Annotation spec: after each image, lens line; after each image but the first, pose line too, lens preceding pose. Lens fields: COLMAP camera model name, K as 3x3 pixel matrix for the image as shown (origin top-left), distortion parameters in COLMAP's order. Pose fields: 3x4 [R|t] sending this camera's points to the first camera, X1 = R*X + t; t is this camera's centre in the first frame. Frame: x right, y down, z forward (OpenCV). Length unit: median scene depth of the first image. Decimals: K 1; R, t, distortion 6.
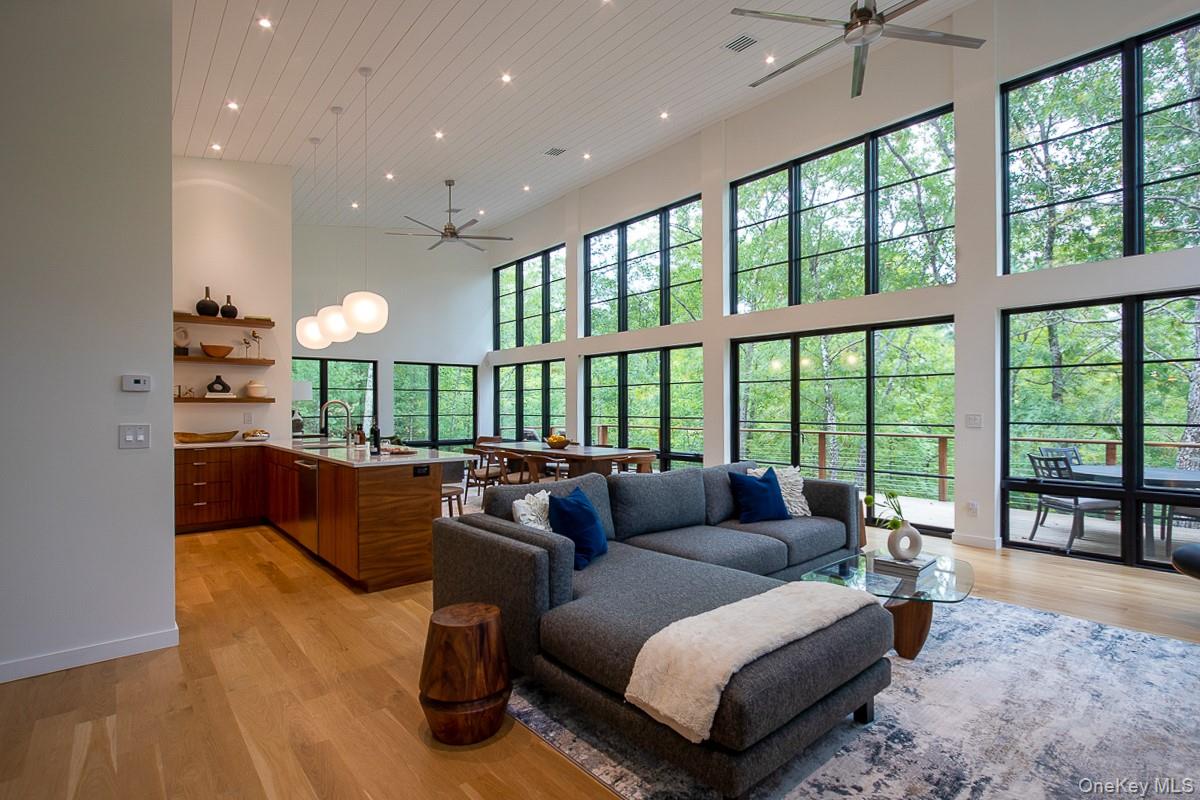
lens RADIAL K [[573.2, 0, 592.3], [0, 573.2, 406.7], [0, 0, 1]] dist [0.003269, -0.002055]
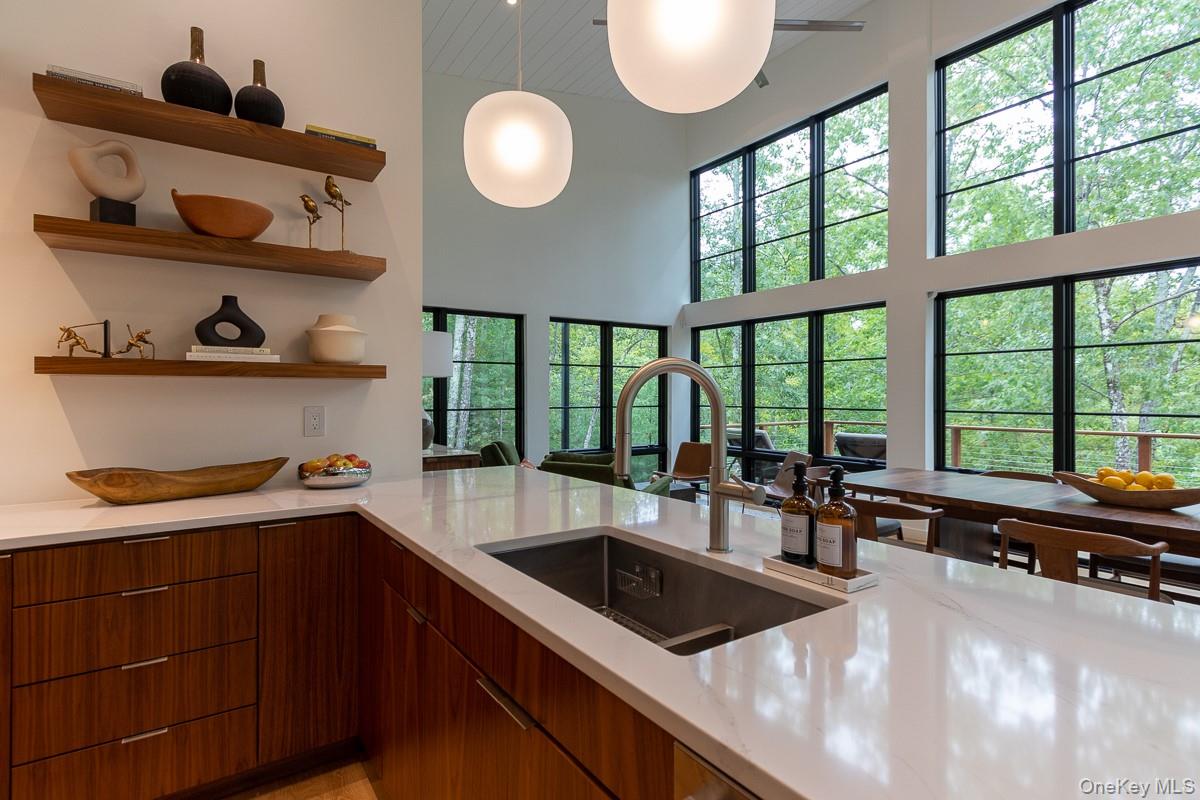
lens RADIAL K [[573.2, 0, 597.6], [0, 573.2, 388.9], [0, 0, 1]] dist [0.003269, -0.002055]
pose [[0.996358, -0.001580, -0.085252, -0.394902], [0.000682, 0.999944, -0.010554, 0.003632], [0.085264, 0.010457, 0.996304, 0.662363]]
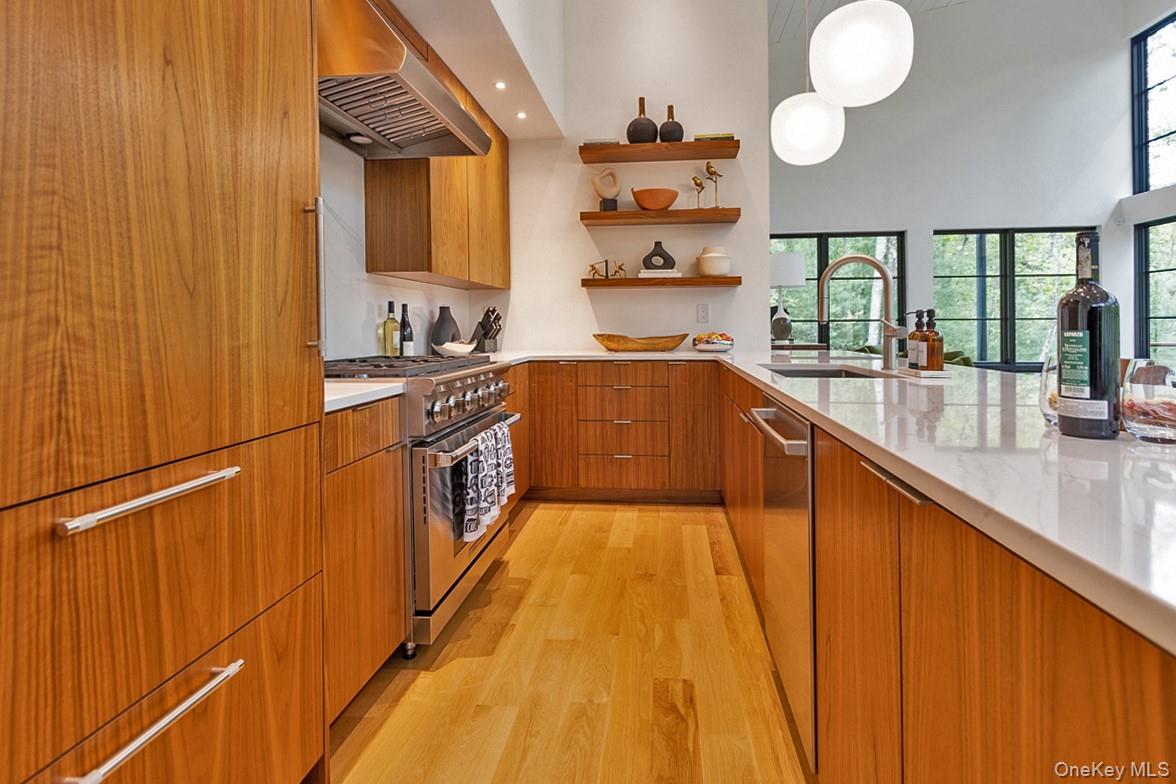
lens RADIAL K [[561.7, 0, 612.6], [0, 561.7, 331.0], [0, 0, 1]] dist [0.003269, -0.002055]
pose [[0.704342, 0.004583, -0.709846, -0.255425], [0.005970, 0.999906, 0.012379, 0.031241], [0.709835, -0.012957, 0.704249, 0.529730]]
